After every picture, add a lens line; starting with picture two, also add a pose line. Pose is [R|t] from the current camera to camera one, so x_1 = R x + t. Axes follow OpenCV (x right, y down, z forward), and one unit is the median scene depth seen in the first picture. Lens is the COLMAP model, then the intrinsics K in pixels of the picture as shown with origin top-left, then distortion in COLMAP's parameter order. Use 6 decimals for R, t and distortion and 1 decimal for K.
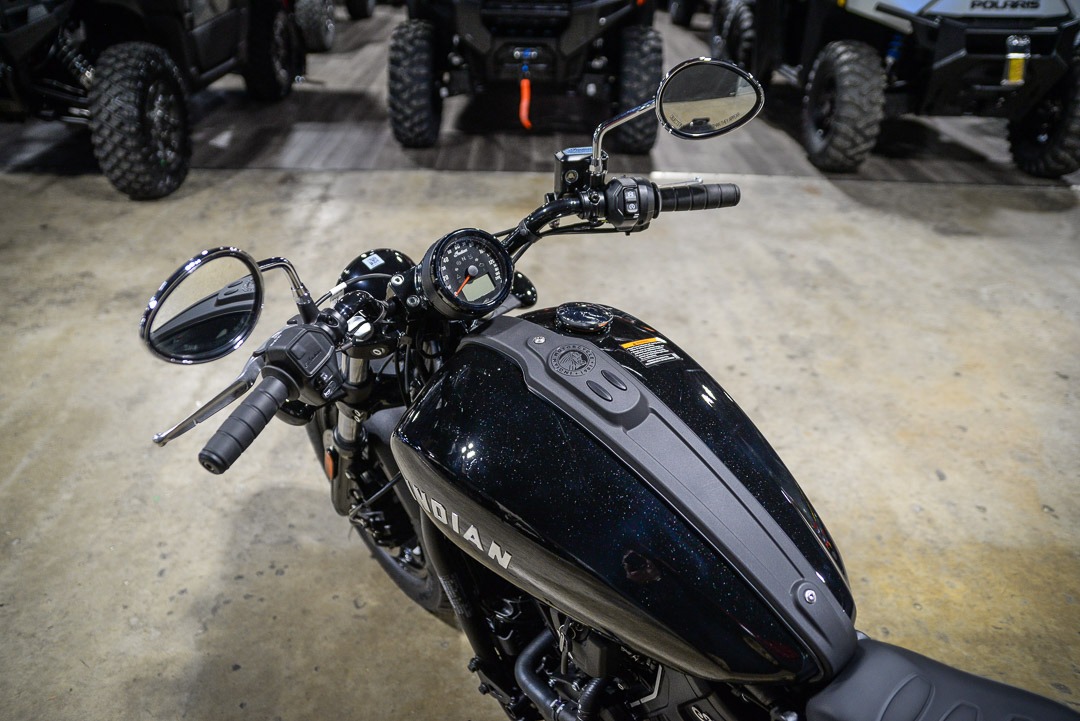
lens RADIAL K [[887.3, 0, 517.8], [0, 887.3, 362.7], [0, 0, 1]] dist [-0.133774, 0.127709]
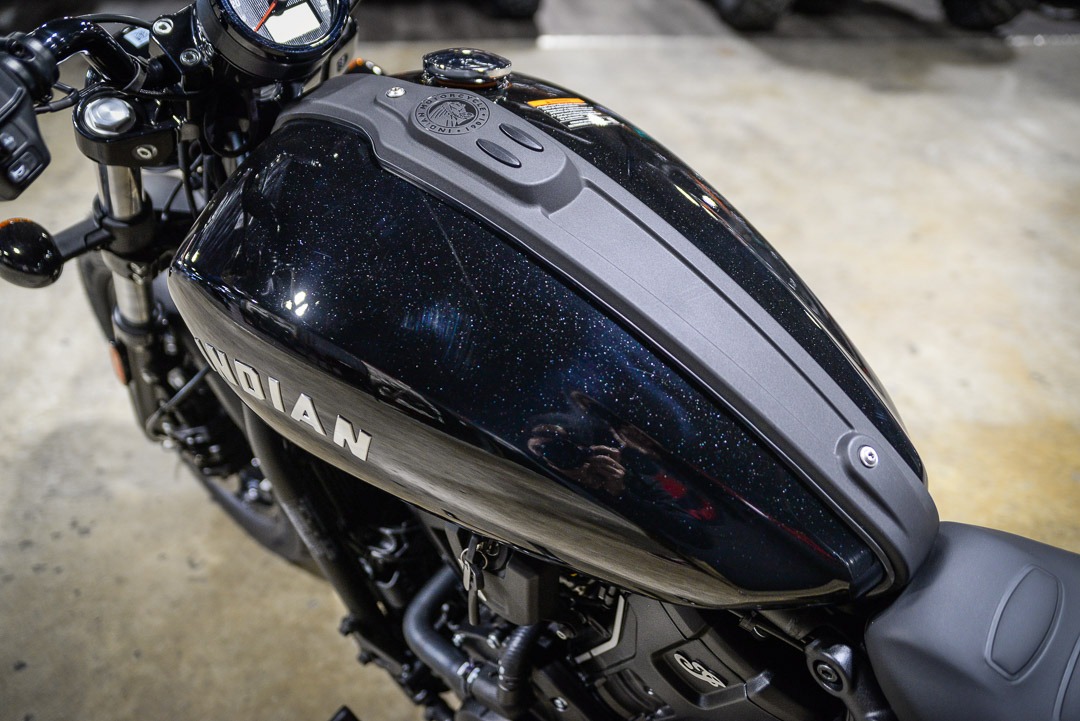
lens RADIAL K [[1025.3, 0, 540.0], [0, 1025.3, 360.5], [0, 0, 1]] dist [-0.145444, 0.171871]
pose [[0.988486, -0.073460, 0.132282, 0.012790], [0.062135, 0.994199, 0.087796, 0.079512], [-0.137964, -0.078565, 0.987316, 0.214100]]
